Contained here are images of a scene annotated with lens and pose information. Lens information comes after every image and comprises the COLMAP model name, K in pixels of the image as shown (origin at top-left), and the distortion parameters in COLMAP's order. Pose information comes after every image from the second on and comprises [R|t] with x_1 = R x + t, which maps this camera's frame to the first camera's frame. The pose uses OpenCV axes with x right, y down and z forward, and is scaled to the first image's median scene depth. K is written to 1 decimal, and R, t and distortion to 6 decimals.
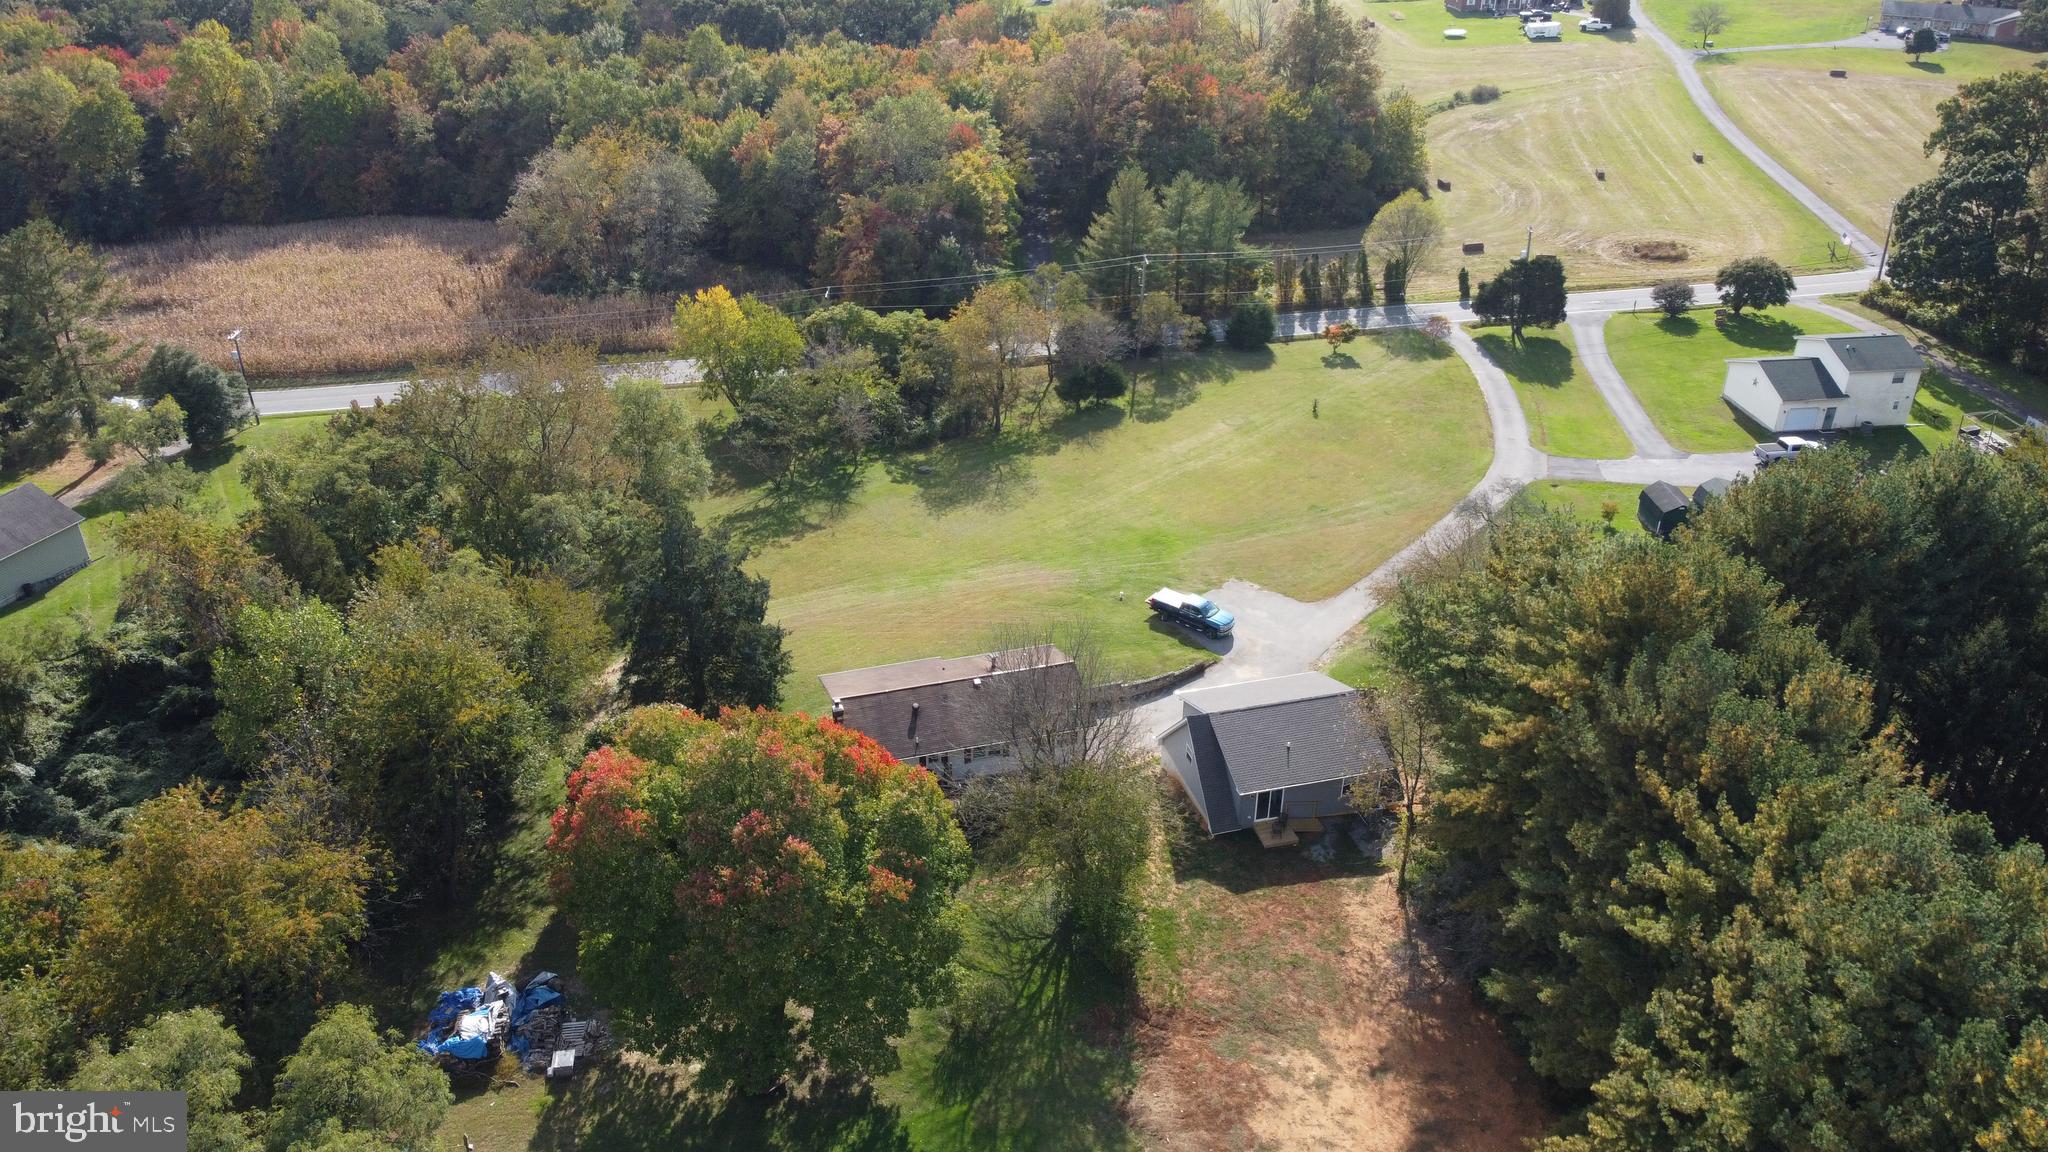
lens RADIAL K [[1547.5, 0, 1020.3], [0, 1547.5, 577.8], [0, 0, 1]] dist [0.002835, -0.011184]
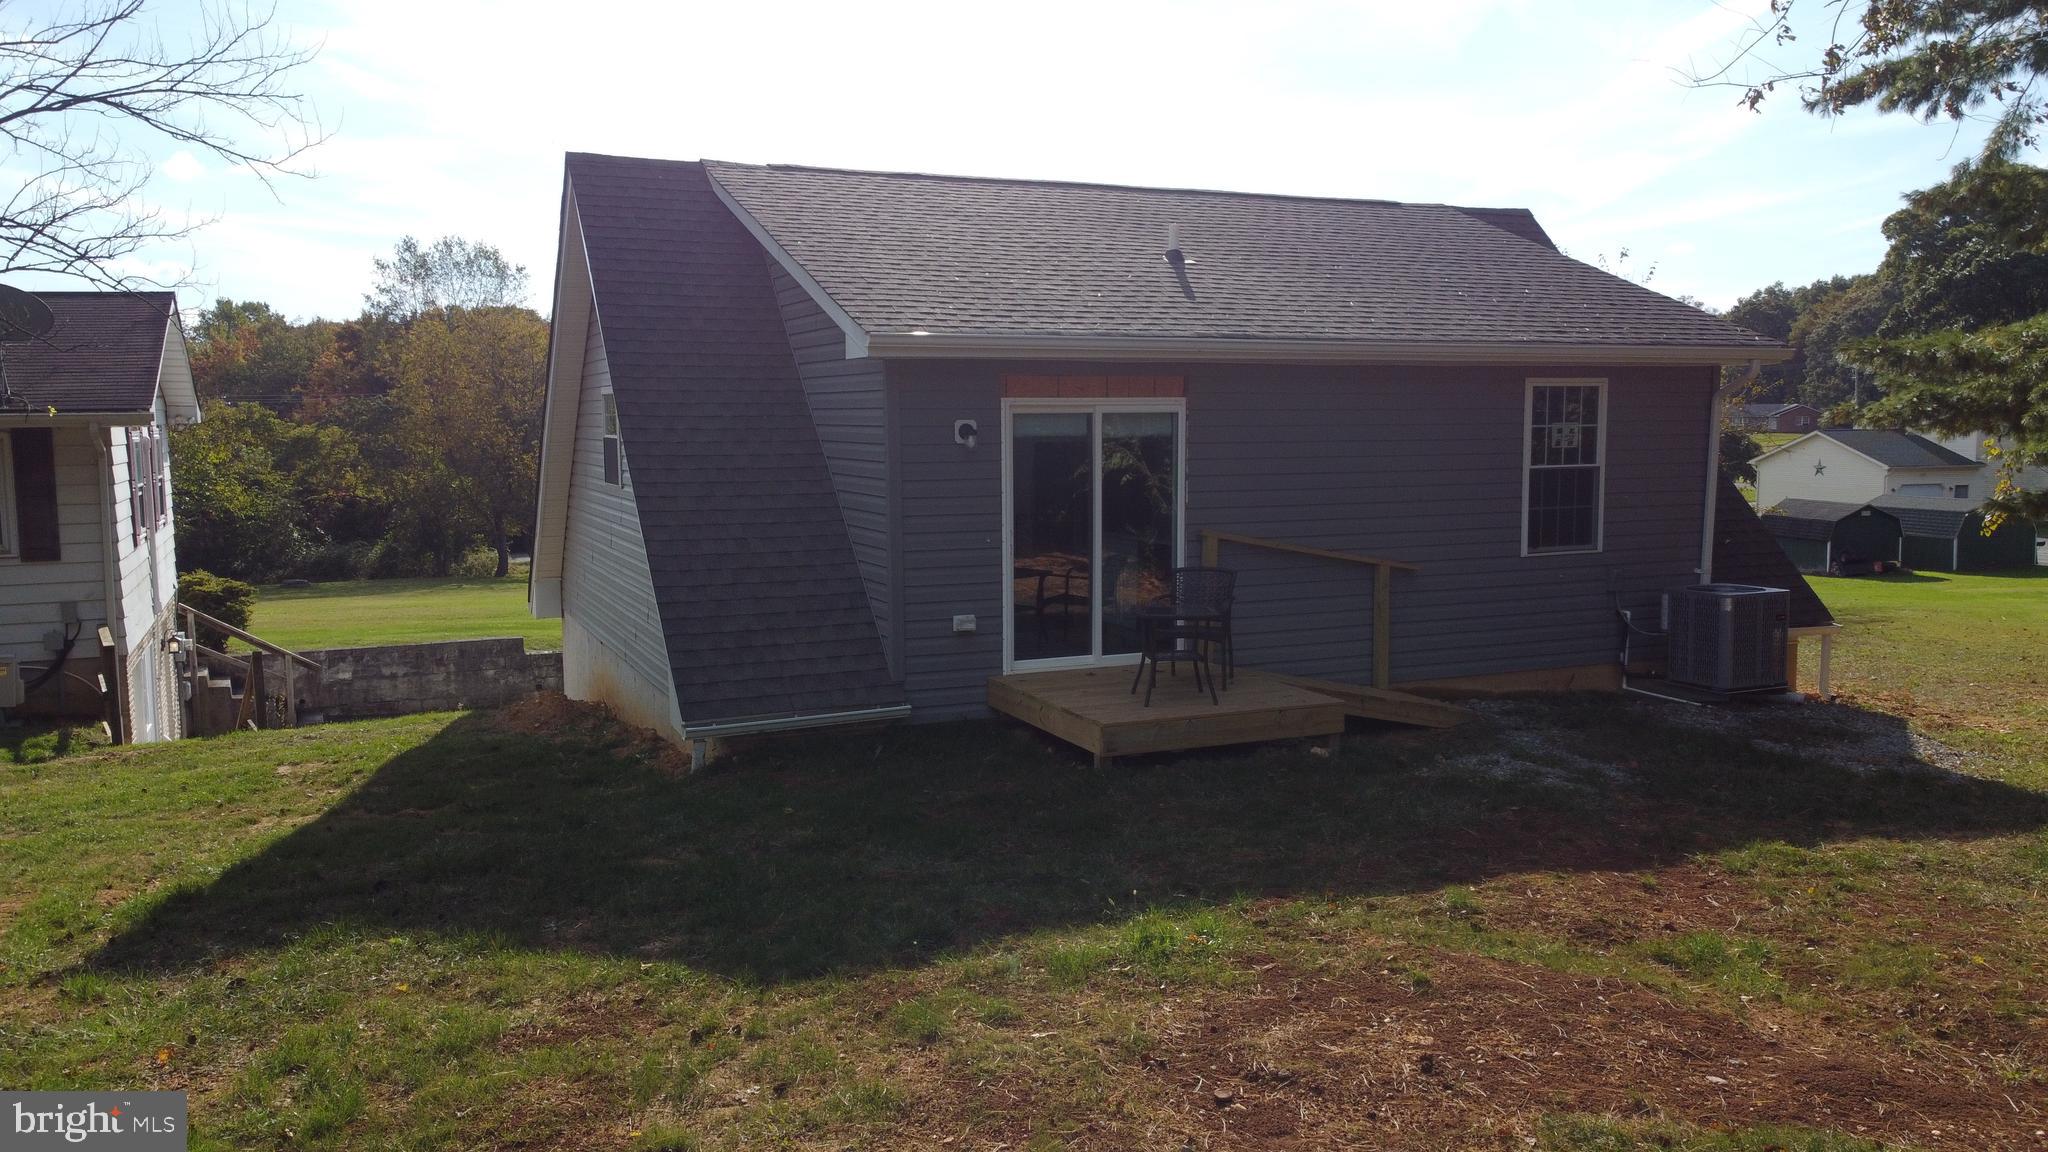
lens RADIAL K [[1547.5, 0, 1020.3], [0, 1547.5, 577.8], [0, 0, 1]] dist [0.002835, -0.011184]
pose [[0.988108, -0.024828, 0.151743, 0.138051], [0.083522, 0.915256, -0.394119, 0.216022], [-0.129098, 0.402106, 0.906446, 0.912306]]
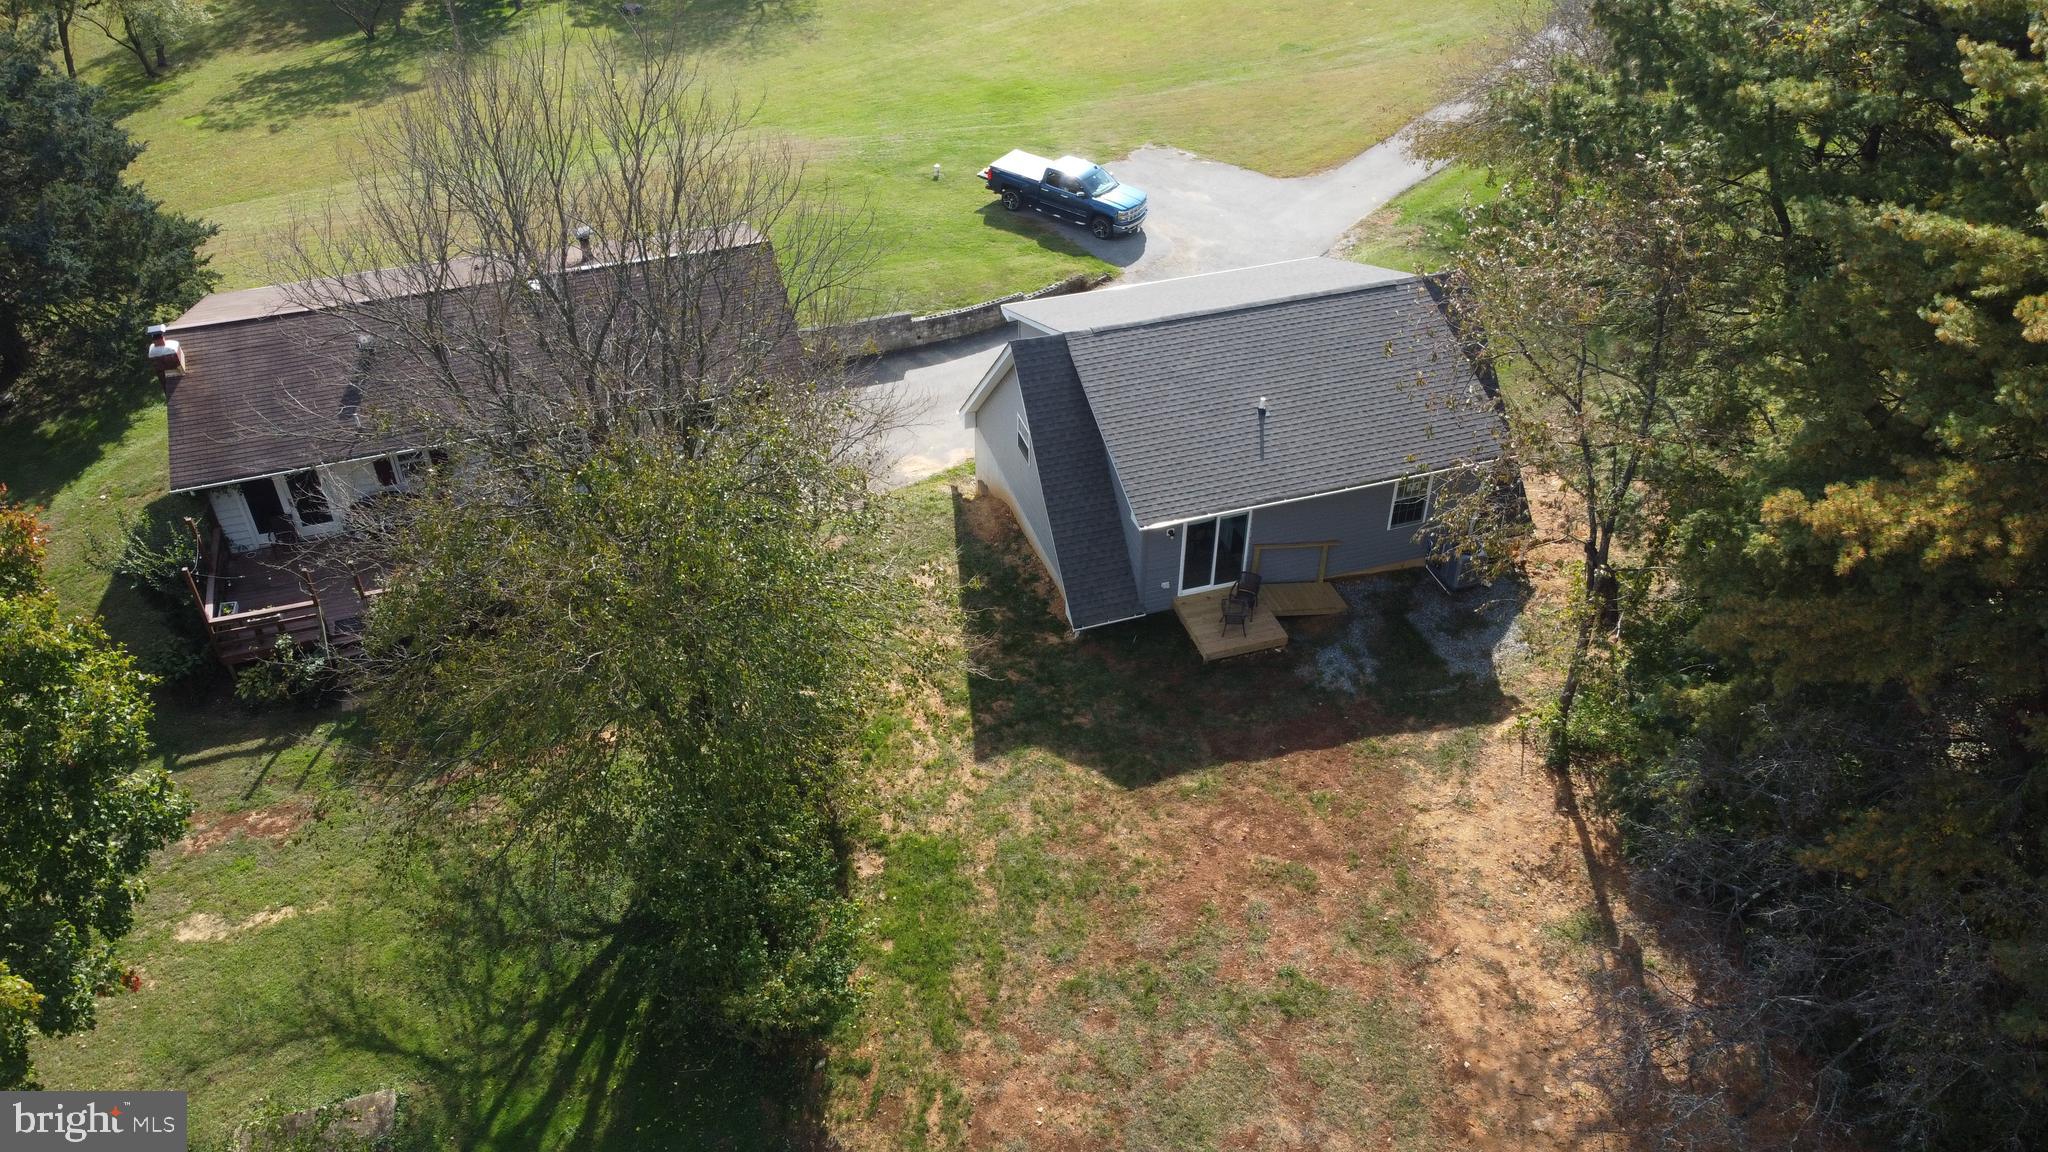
lens RADIAL K [[1547.5, 0, 1020.3], [0, 1547.5, 577.8], [0, 0, 1]] dist [0.002835, -0.011184]
pose [[0.999088, -0.028932, 0.031405, 0.101870], [0.023670, 0.987377, 0.156608, 0.092751], [-0.035540, -0.155722, 0.987161, 0.630132]]
